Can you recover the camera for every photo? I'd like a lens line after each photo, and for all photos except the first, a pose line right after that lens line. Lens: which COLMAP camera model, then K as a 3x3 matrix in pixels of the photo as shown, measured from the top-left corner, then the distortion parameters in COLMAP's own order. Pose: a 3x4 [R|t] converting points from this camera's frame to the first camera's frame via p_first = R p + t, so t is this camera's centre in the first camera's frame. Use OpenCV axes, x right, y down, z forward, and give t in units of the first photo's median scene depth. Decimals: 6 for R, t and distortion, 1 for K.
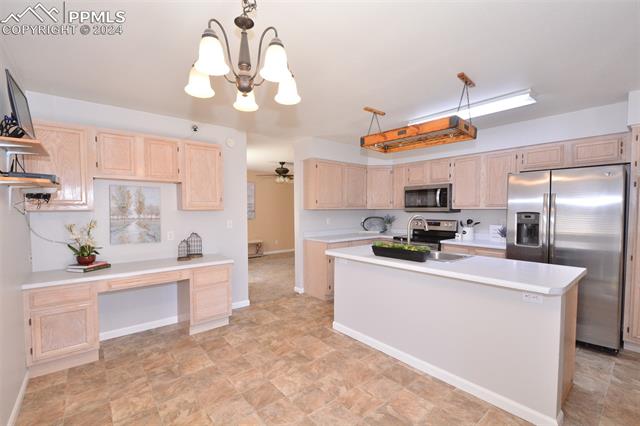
lens RADIAL K [[281.0, 0, 319.7], [0, 281.0, 217.7], [0, 0, 1]] dist [-0.001388, -0.004787]
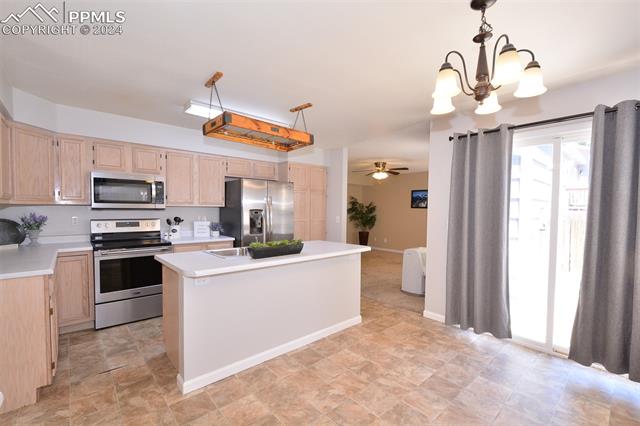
lens RADIAL K [[281.0, 0, 318.1], [0, 281.0, 214.5], [0, 0, 1]] dist [-0.001388, -0.004787]
pose [[-0.038559, -0.017512, 0.999103, -0.987883], [0.018319, 0.999666, 0.018229, -0.022195], [-0.999088, 0.019005, -0.038225, 1.215882]]
